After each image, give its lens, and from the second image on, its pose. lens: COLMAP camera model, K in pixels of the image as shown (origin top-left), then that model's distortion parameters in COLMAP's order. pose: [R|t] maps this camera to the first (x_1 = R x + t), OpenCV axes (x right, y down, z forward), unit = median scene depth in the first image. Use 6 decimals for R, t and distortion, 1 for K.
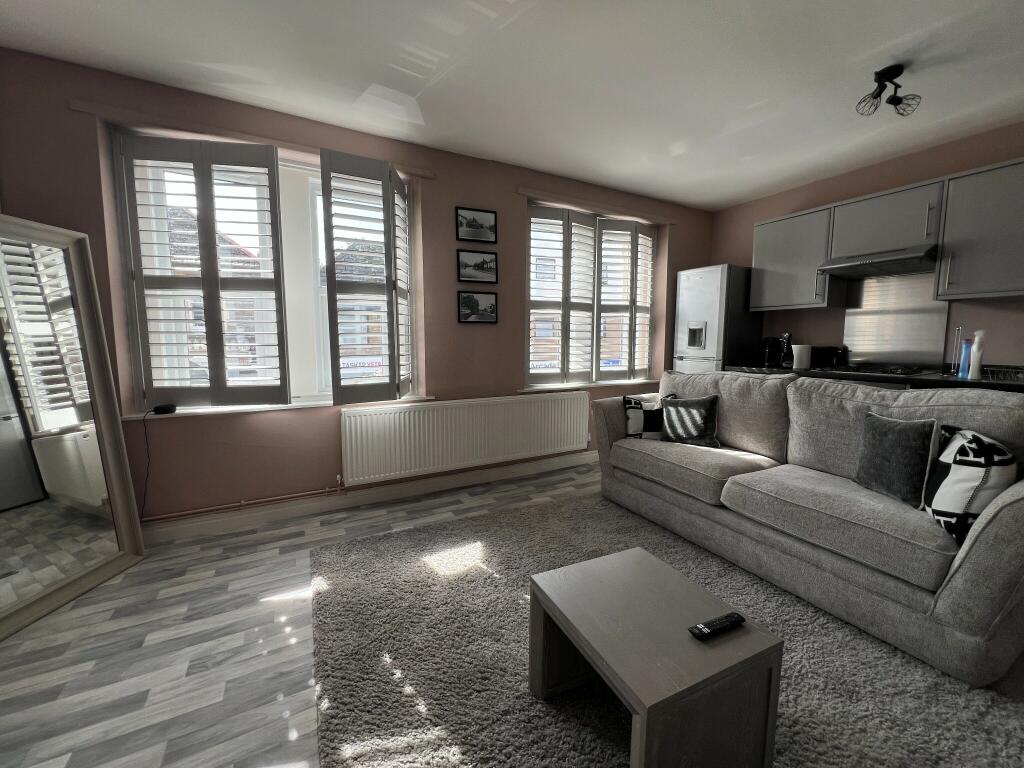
lens RADIAL K [[409.5, 0, 509.4], [0, 409.5, 379.7], [0, 0, 1]] dist [-0.003591, -0.000161]
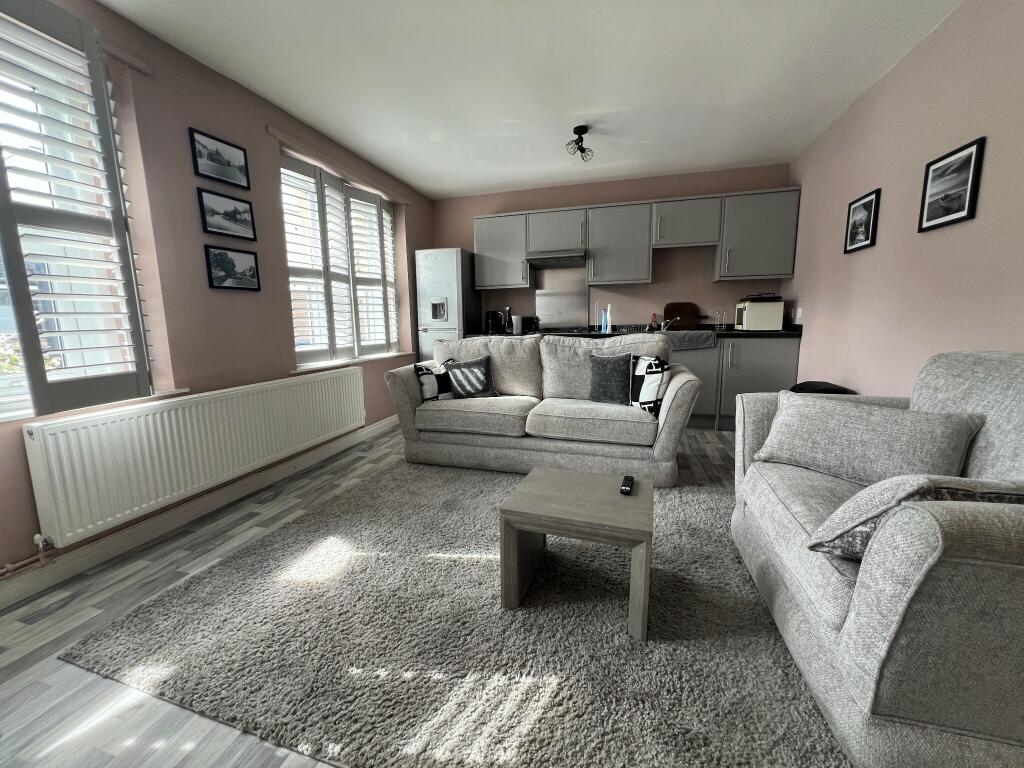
lens RADIAL K [[409.5, 0, 509.4], [0, 409.5, 379.7], [0, 0, 1]] dist [-0.003591, -0.000161]
pose [[0.703979, -0.116322, 0.700630, -0.291803], [0.087920, 0.993182, 0.076553, 0.020428], [-0.704758, 0.007708, 0.709406, 0.079947]]
